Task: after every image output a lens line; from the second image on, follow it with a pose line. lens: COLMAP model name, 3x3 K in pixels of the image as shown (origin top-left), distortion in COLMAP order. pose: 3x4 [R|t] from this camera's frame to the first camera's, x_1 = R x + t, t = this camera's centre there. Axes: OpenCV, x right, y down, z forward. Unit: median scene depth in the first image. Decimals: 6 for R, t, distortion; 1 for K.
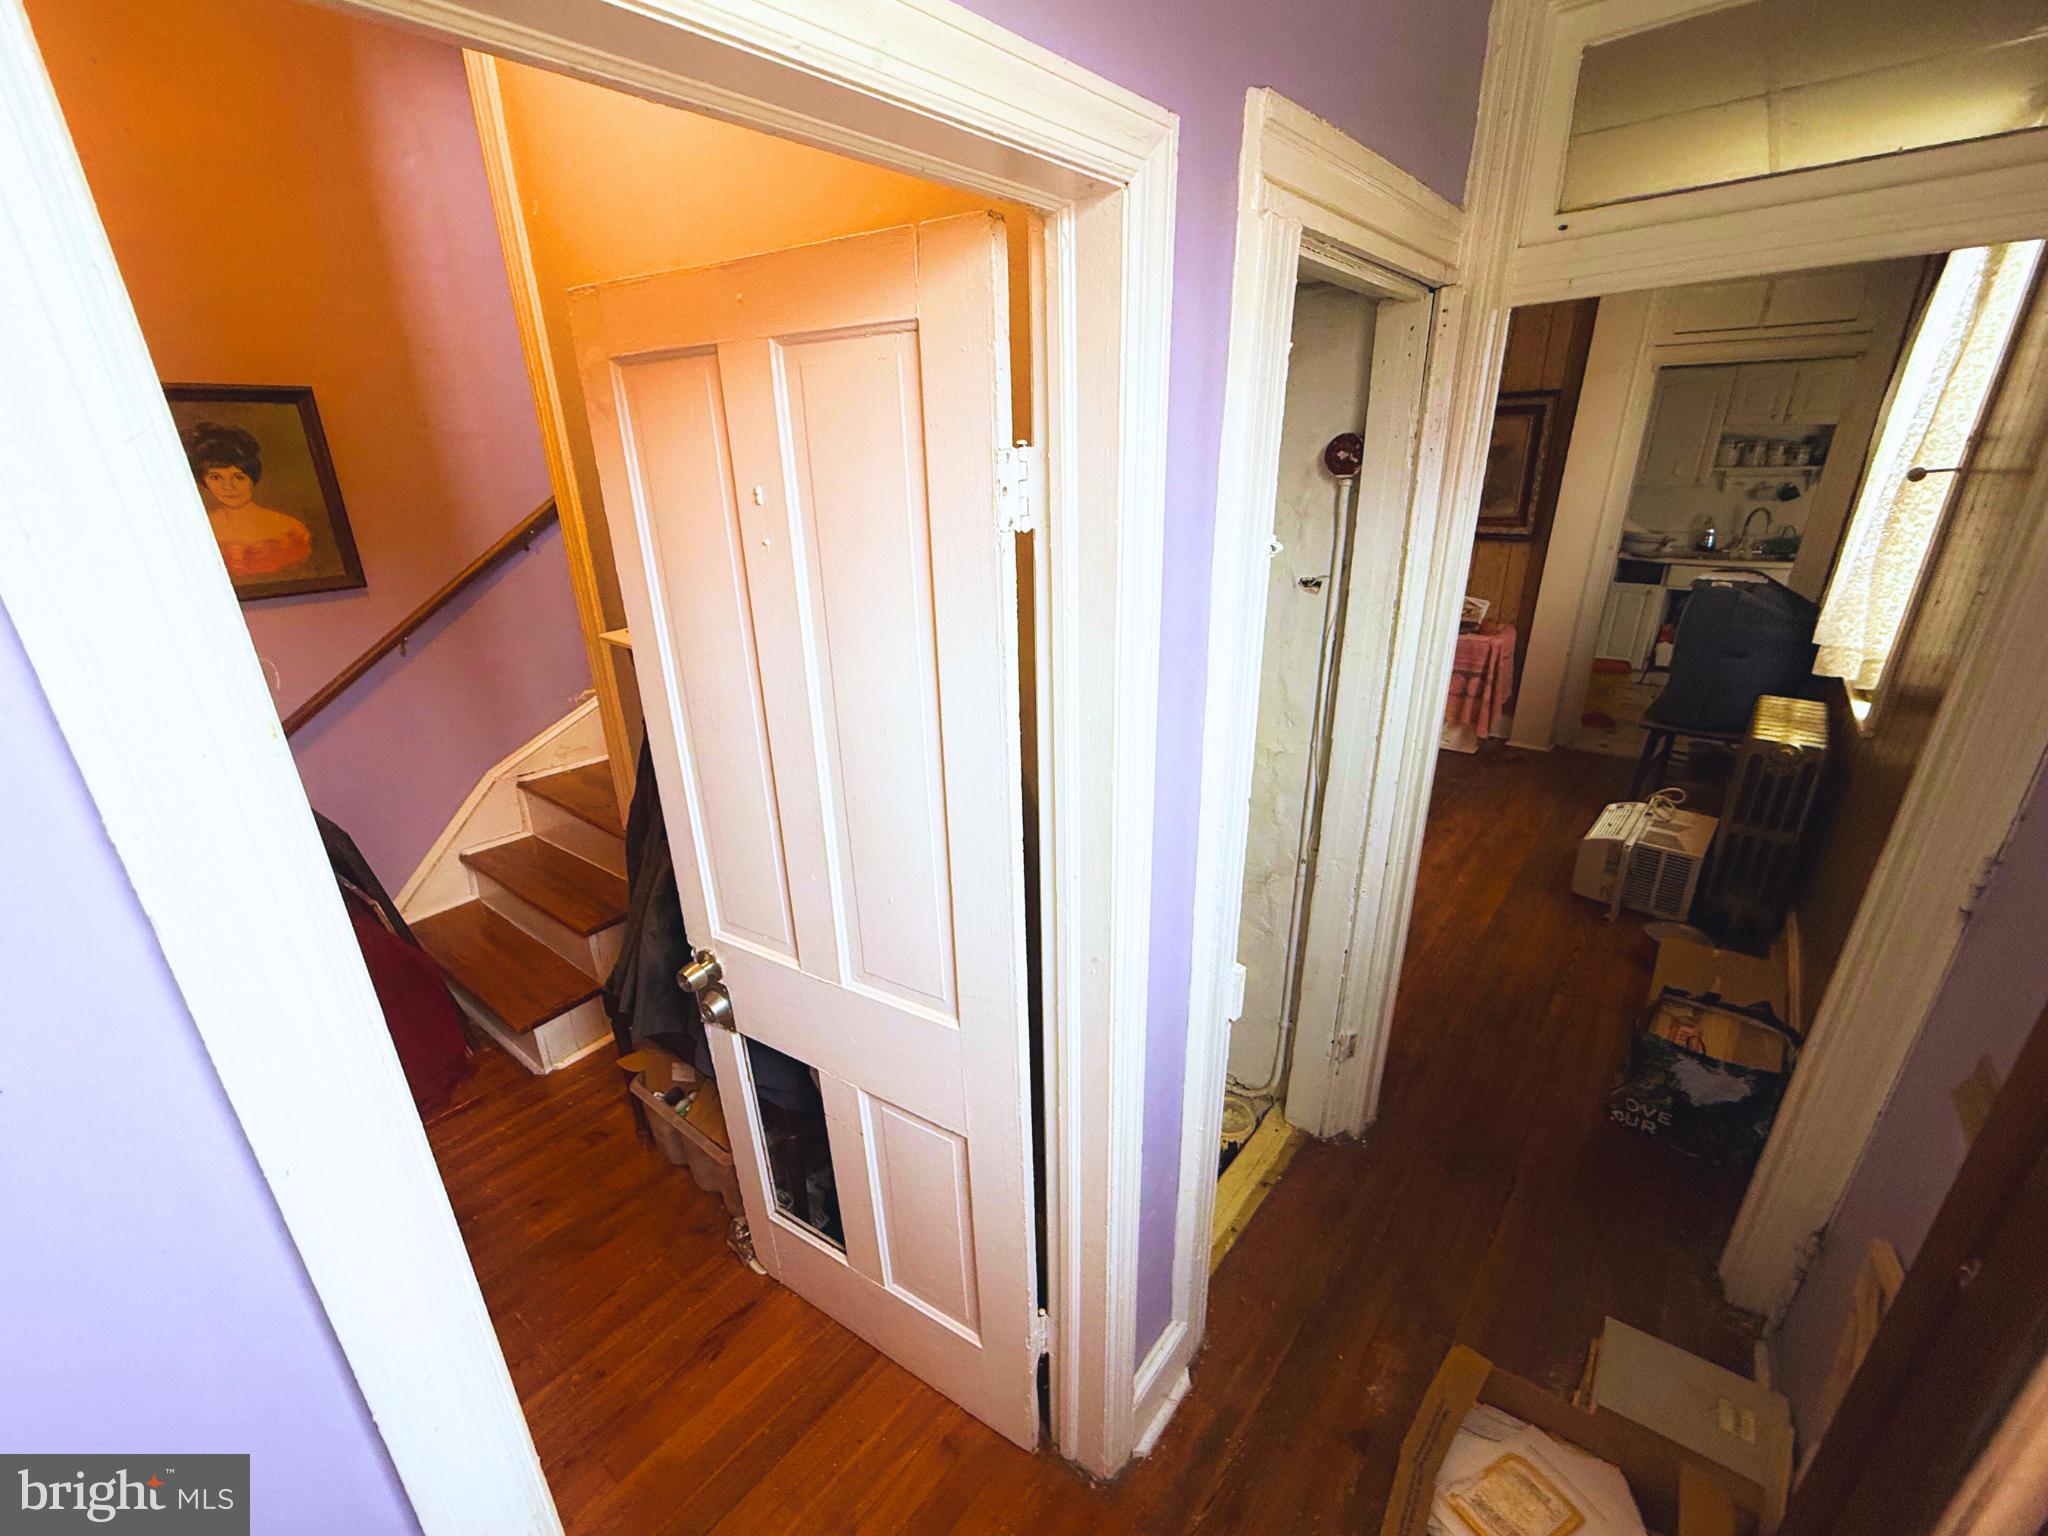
lens RADIAL K [[832.7, 0, 1028.5], [0, 832.7, 764.8], [0, 0, 1]] dist [-0.000444, -0.000855]
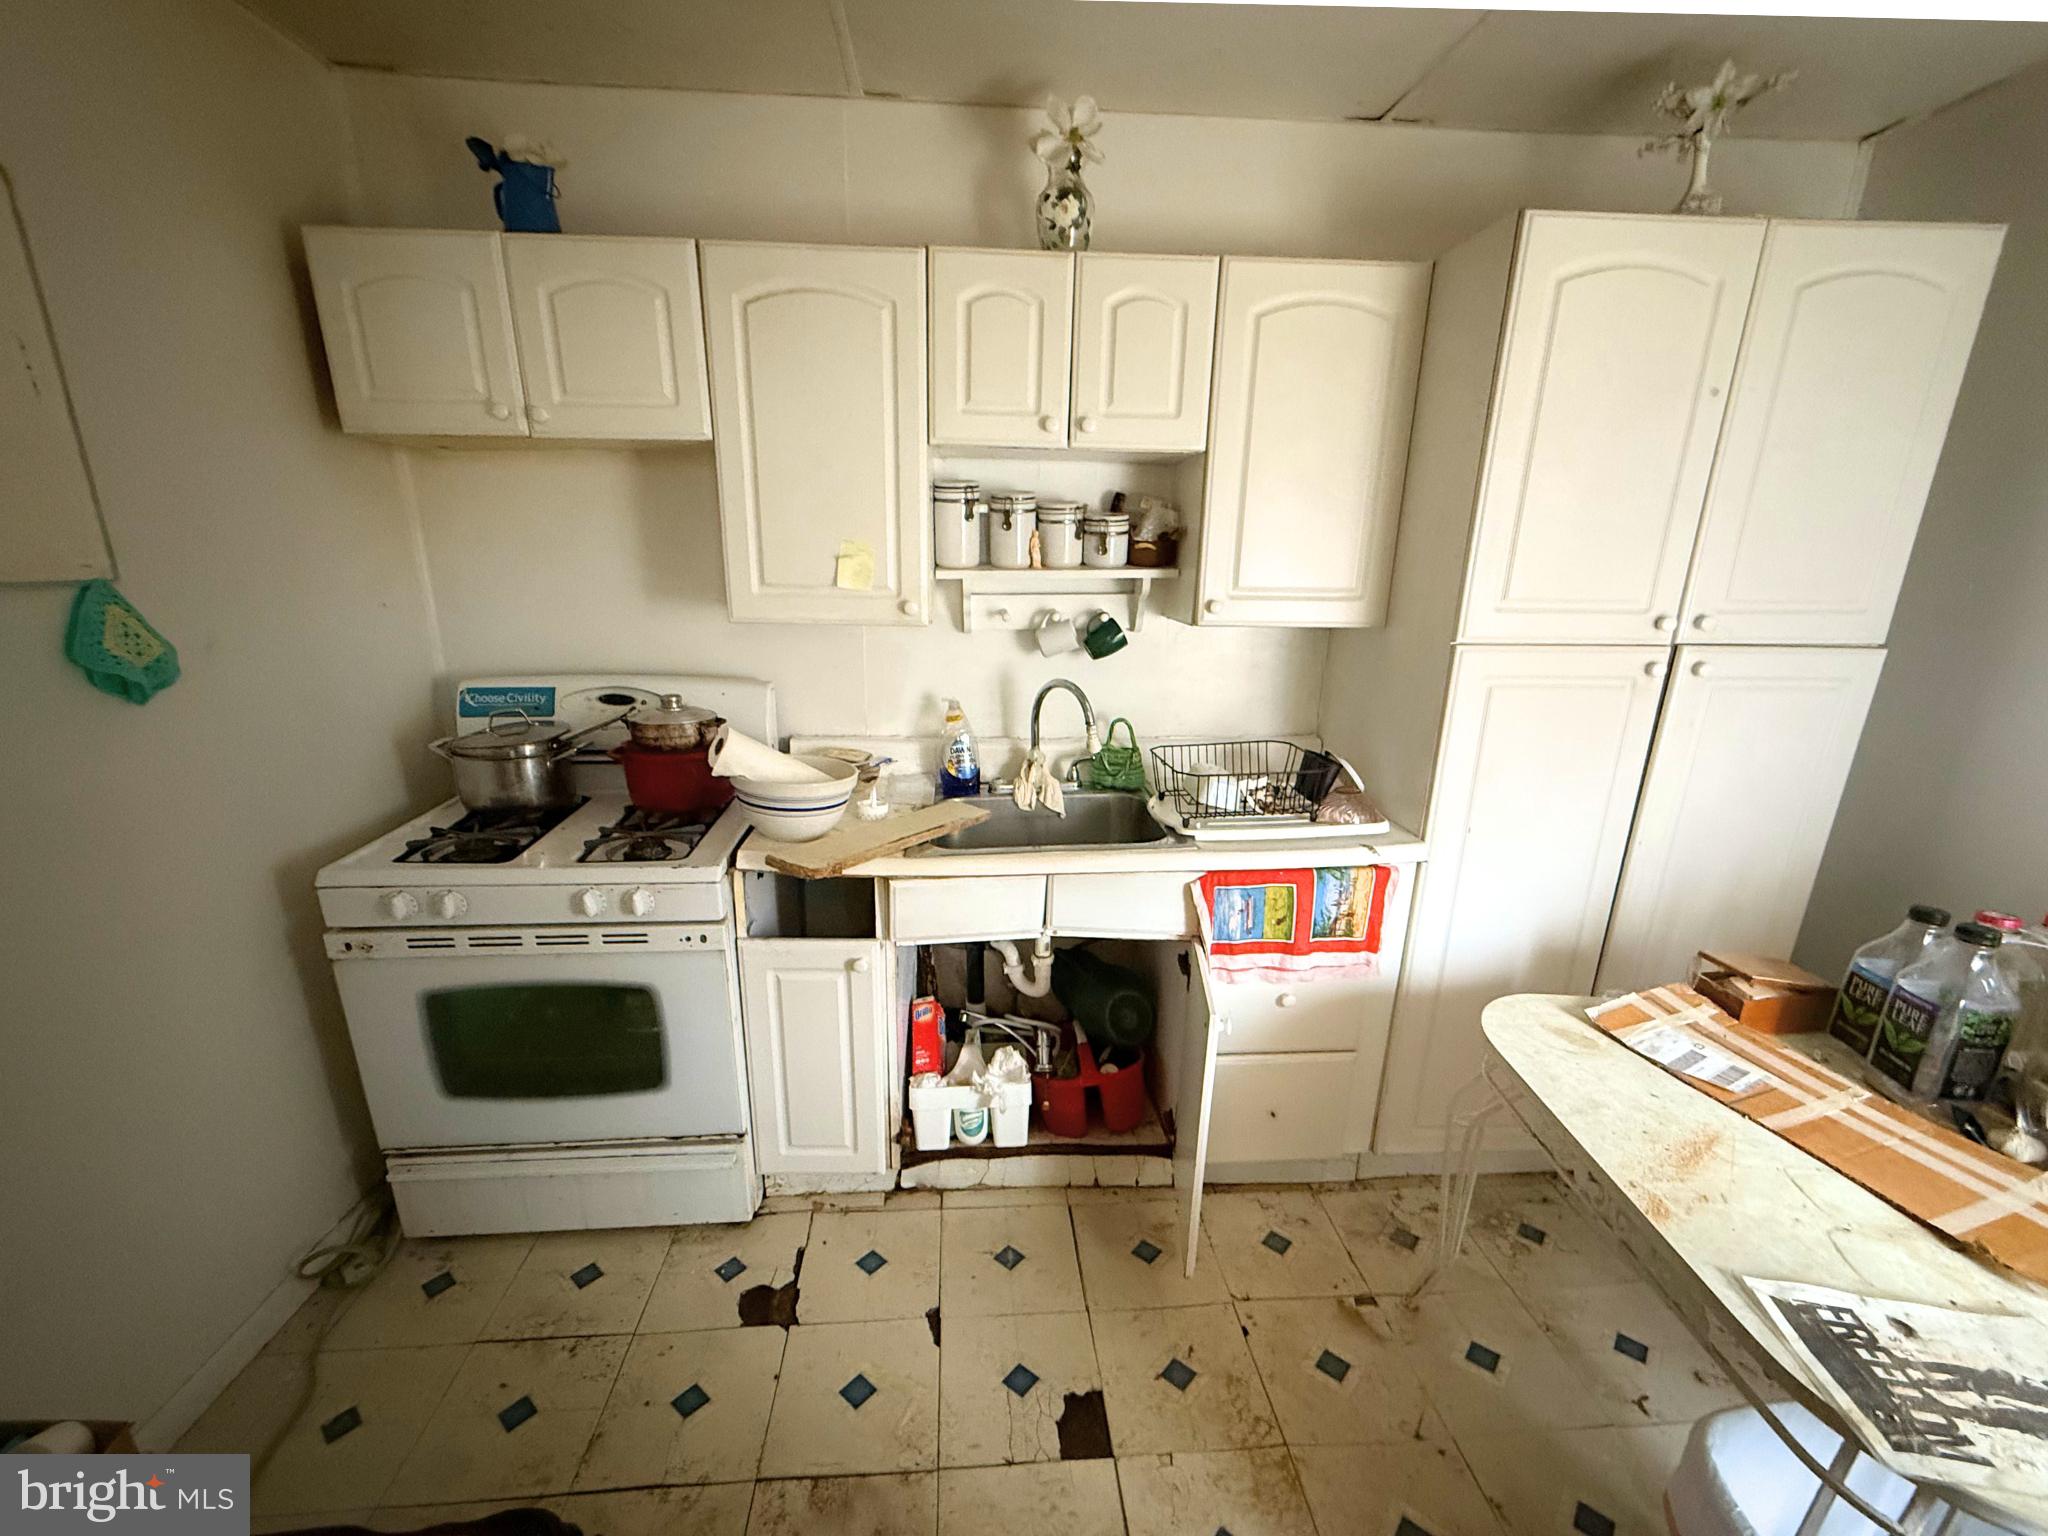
lens RADIAL K [[832.7, 0, 1021.0], [0, 832.7, 774.7], [0, 0, 1]] dist [-0.000444, -0.000855]
pose [[0.725887, -0.154943, 0.670135, 0.763541], [0.215205, 0.976541, -0.007322, -0.332778], [-0.653280, 0.149532, 0.742203, 0.922977]]
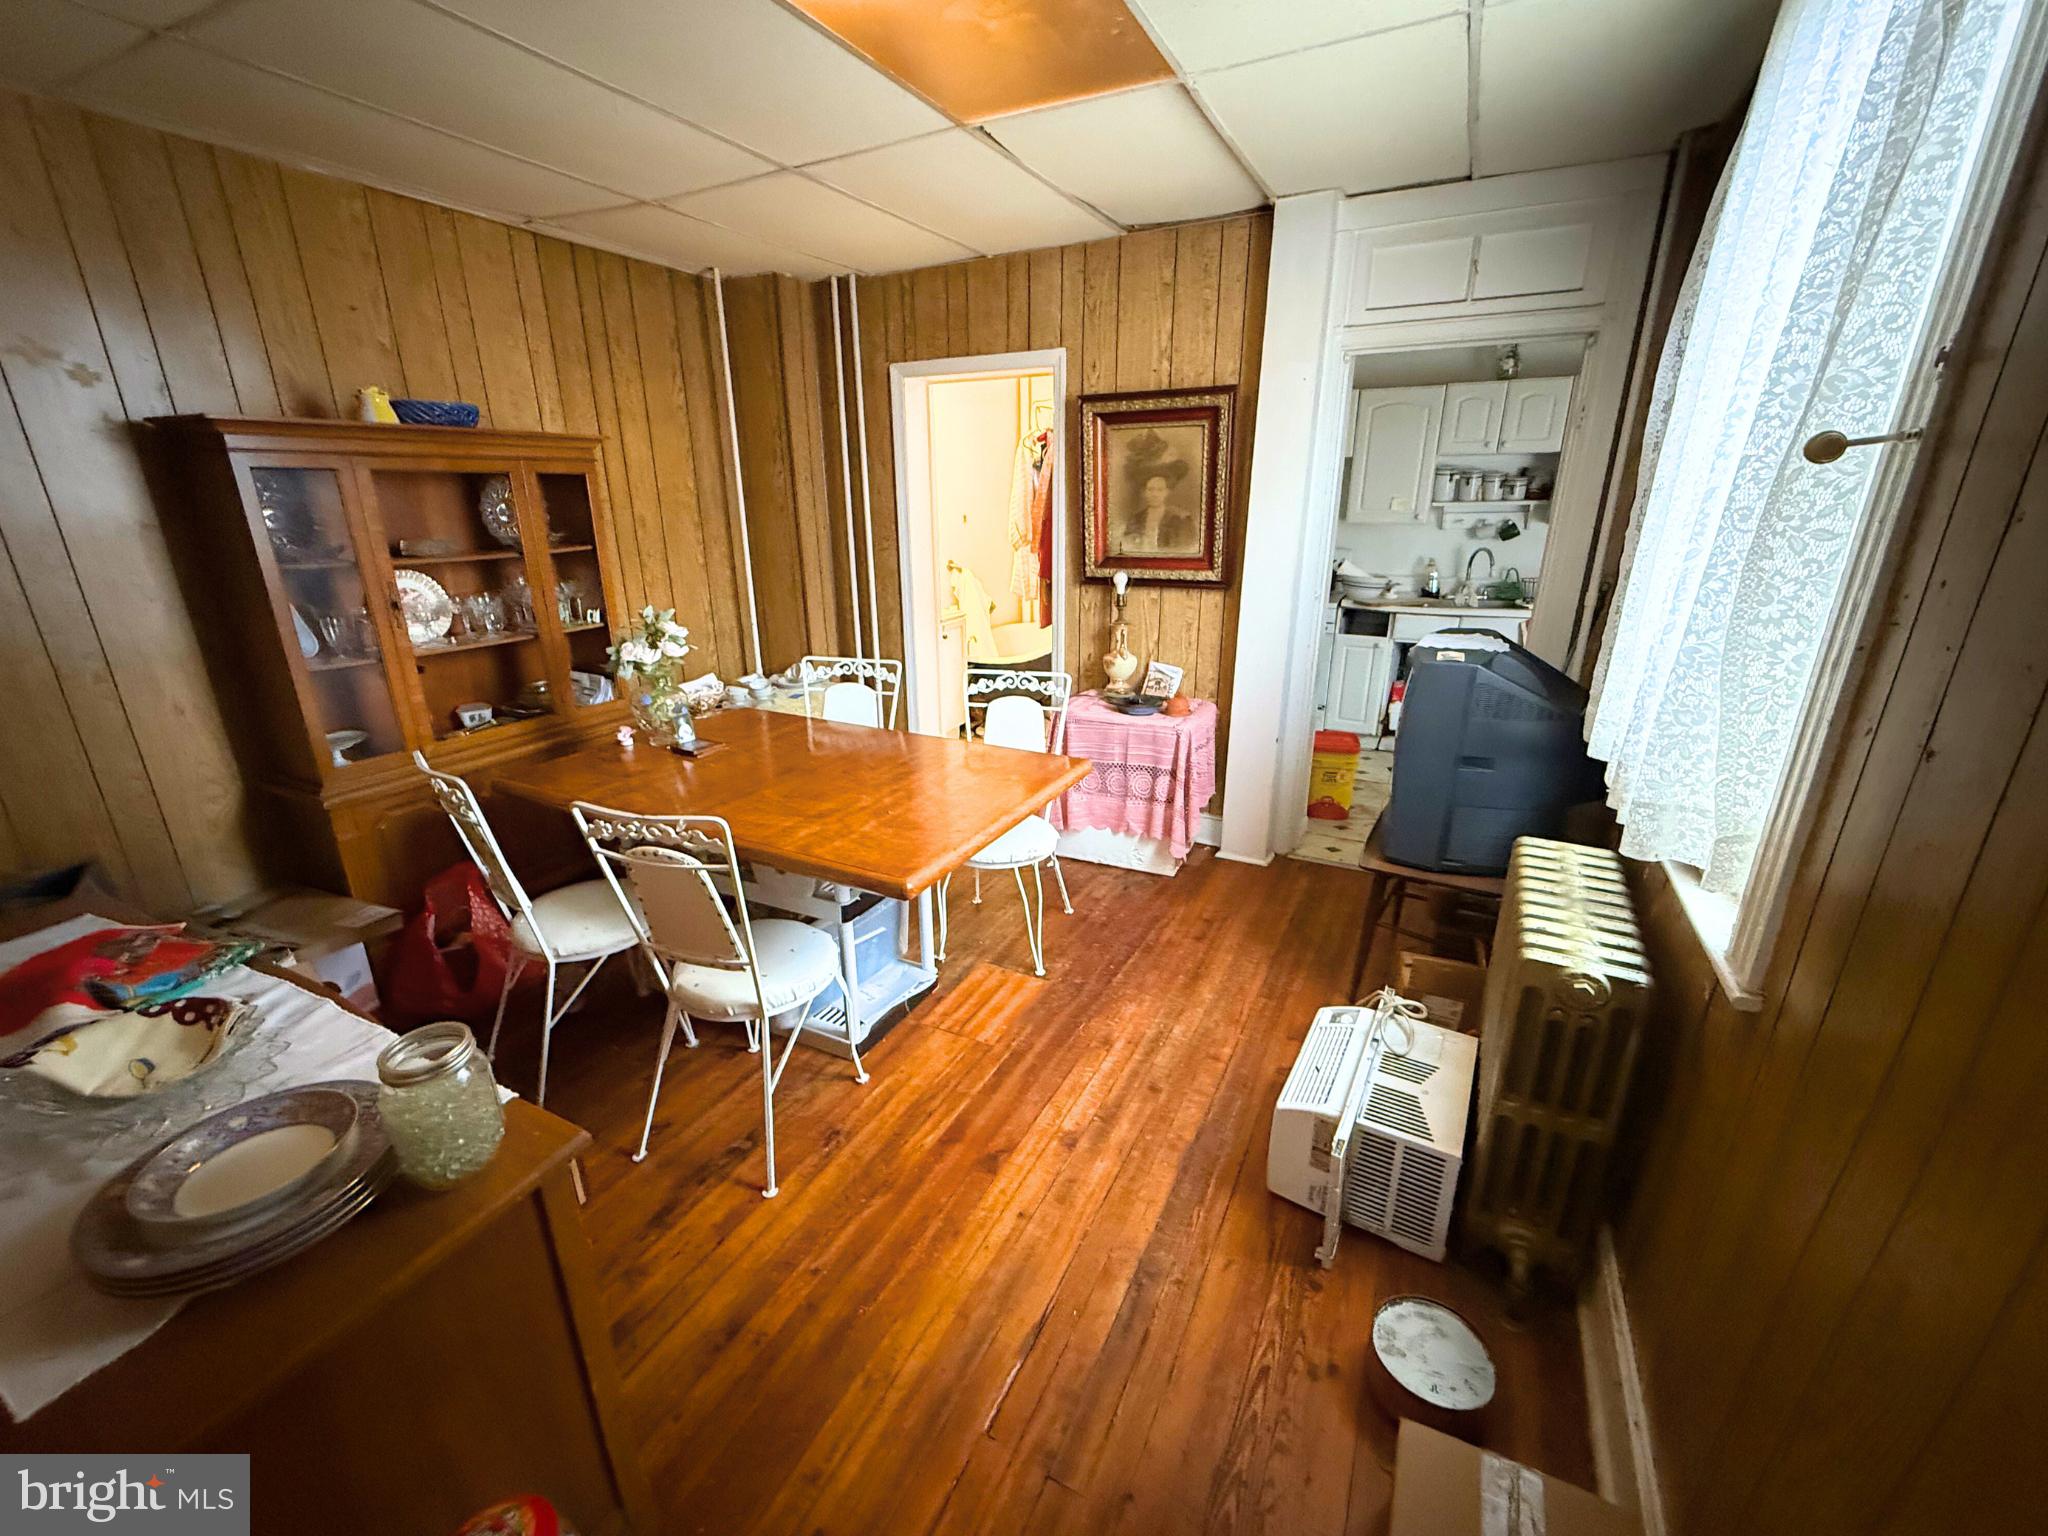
lens RADIAL K [[832.7, 0, 1011.6], [0, 832.7, 769.4], [0, 0, 1]] dist [-0.000444, -0.000855]
pose [[0.978879, -0.051194, 0.197925, 0.261362], [0.060239, 0.997384, -0.039947, -0.088658], [-0.195362, 0.051026, 0.979403, 0.311267]]
